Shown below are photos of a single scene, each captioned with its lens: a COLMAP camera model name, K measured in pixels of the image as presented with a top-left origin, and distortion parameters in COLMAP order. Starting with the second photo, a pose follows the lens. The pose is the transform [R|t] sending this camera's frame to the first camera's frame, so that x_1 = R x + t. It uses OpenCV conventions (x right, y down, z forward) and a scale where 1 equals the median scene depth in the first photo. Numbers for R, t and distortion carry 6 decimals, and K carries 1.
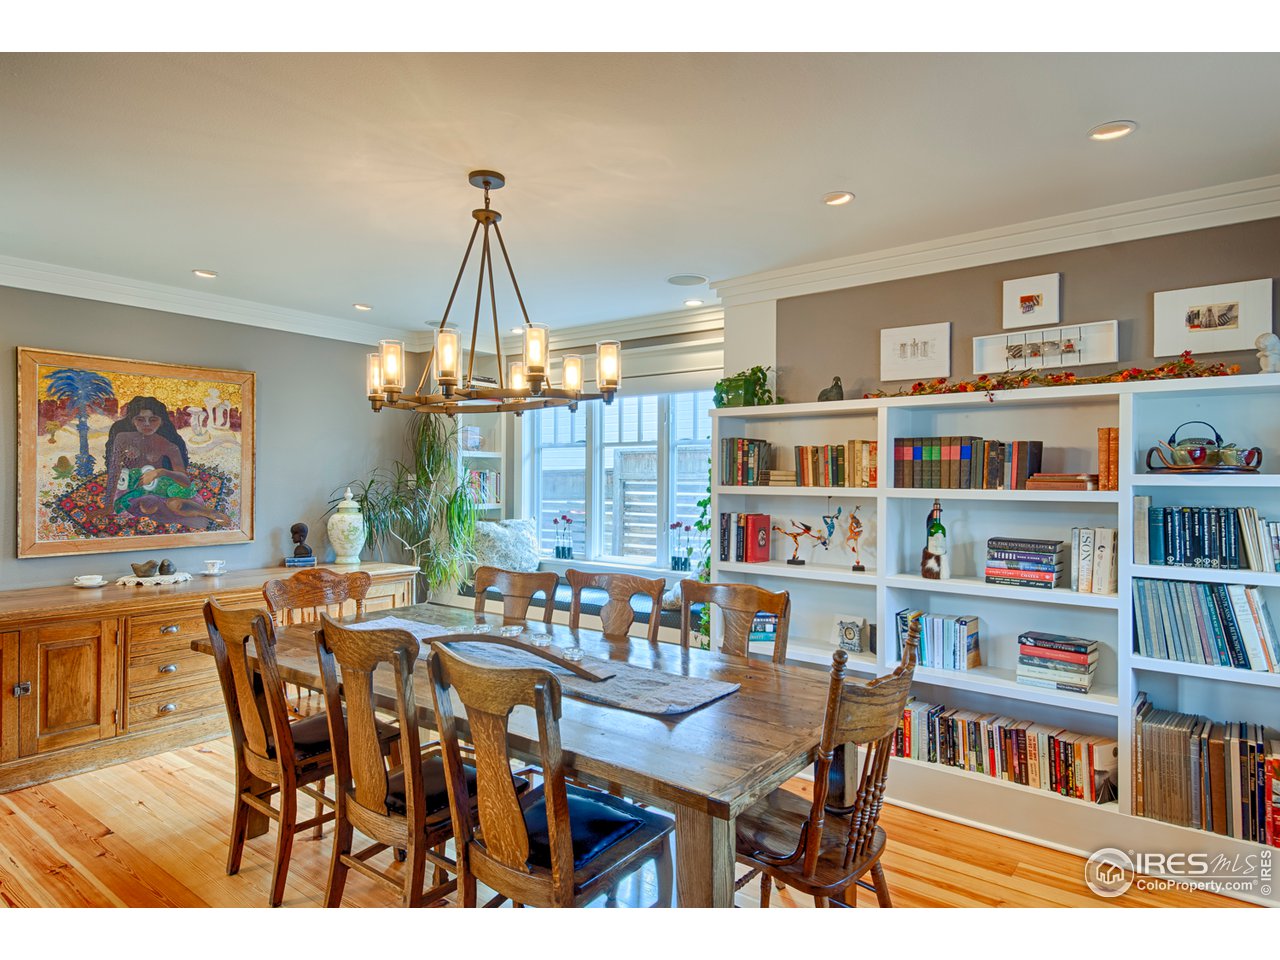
lens RADIAL K [[745.6, 0, 638.9], [0, 745.6, 490.2], [0, 0, 1]] dist [0.057637, -0.045688]
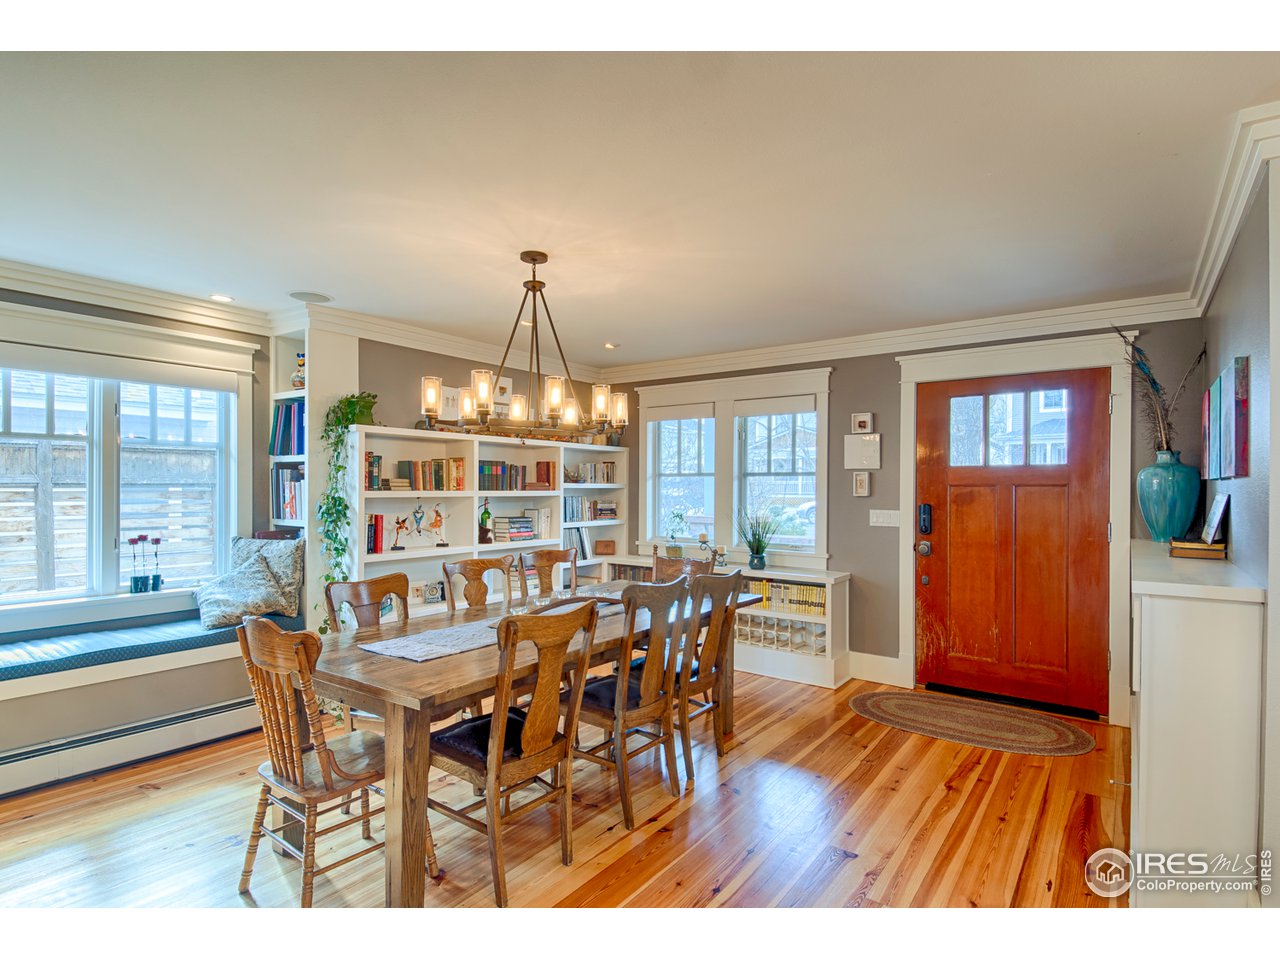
lens RADIAL K [[667.3, 0, 642.4], [0, 667.3, 490.0], [0, 0, 1]] dist [0.044241, -0.042734]
pose [[-0.023857, -0.013753, 0.999621, -1.075152], [0.009916, 0.999853, 0.013992, -0.020487], [-0.999666, 0.010247, -0.023718, 0.655926]]
